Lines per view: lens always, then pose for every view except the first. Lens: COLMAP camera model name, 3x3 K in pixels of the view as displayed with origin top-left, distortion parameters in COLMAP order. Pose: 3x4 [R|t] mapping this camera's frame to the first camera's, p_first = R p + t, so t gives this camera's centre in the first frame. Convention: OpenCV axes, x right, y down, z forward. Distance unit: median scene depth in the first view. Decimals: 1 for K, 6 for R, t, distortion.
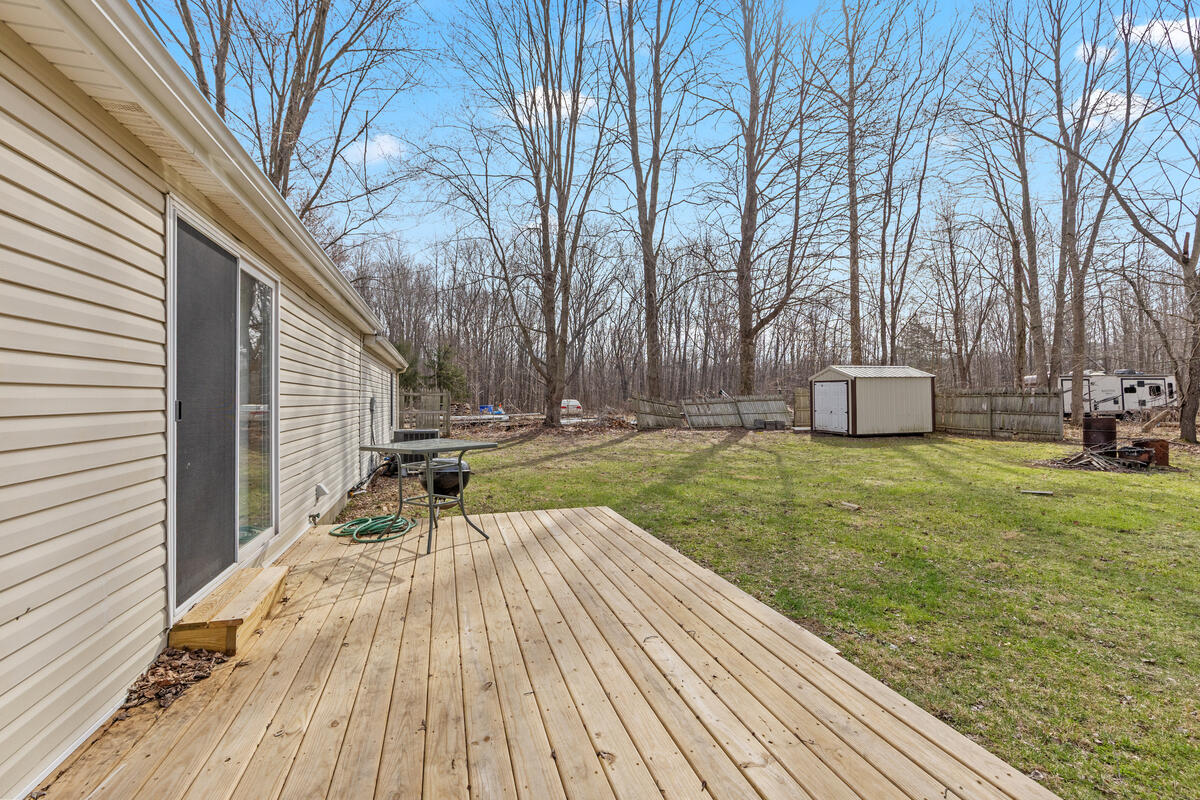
lens RADIAL K [[546.7, 0, 598.9], [0, 546.7, 393.7], [0, 0, 1]] dist [0.004194, 0.000090]
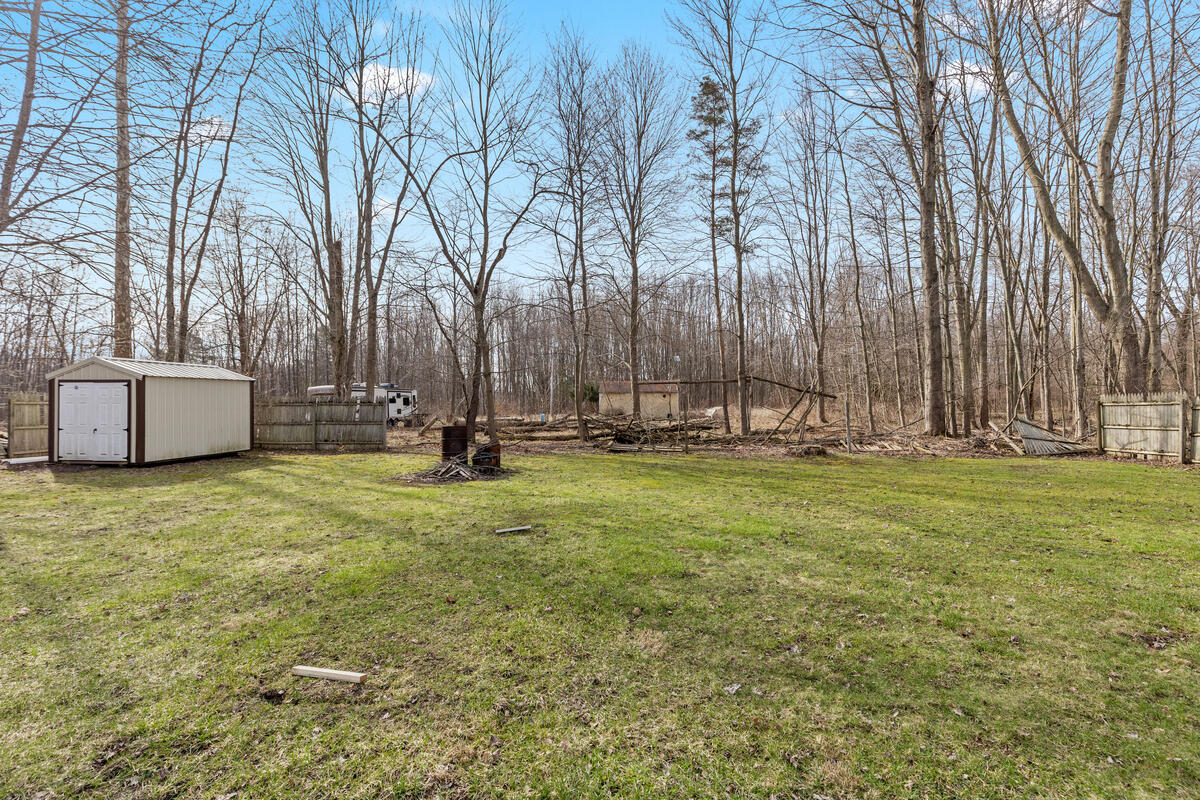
lens RADIAL K [[546.7, 0, 601.3], [0, 546.7, 394.8], [0, 0, 1]] dist [0.004194, 0.000090]
pose [[0.371067, 0.018843, 0.928415, 0.052723], [-0.002429, 0.999810, -0.019322, 0.003676], [-0.928603, 0.004915, 0.371042, 0.218239]]
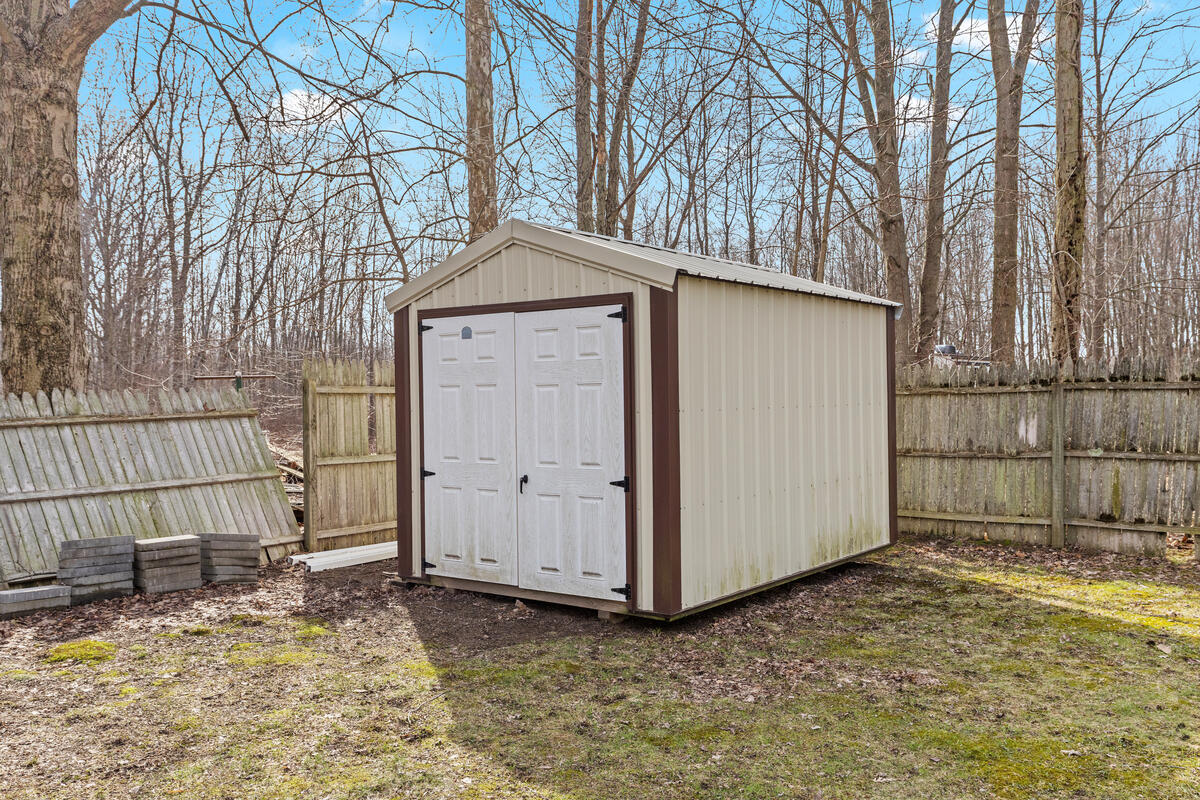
lens RADIAL K [[1056.5, 0, 599.8], [0, 1056.5, 399.4], [0, 0, 1]] dist [0.057559, 0.001787]
pose [[0.801572, -0.003473, 0.597889, 0.232148], [0.006691, 0.999973, -0.003161, 0.008359], [-0.597861, 0.006534, 0.801573, 0.686619]]
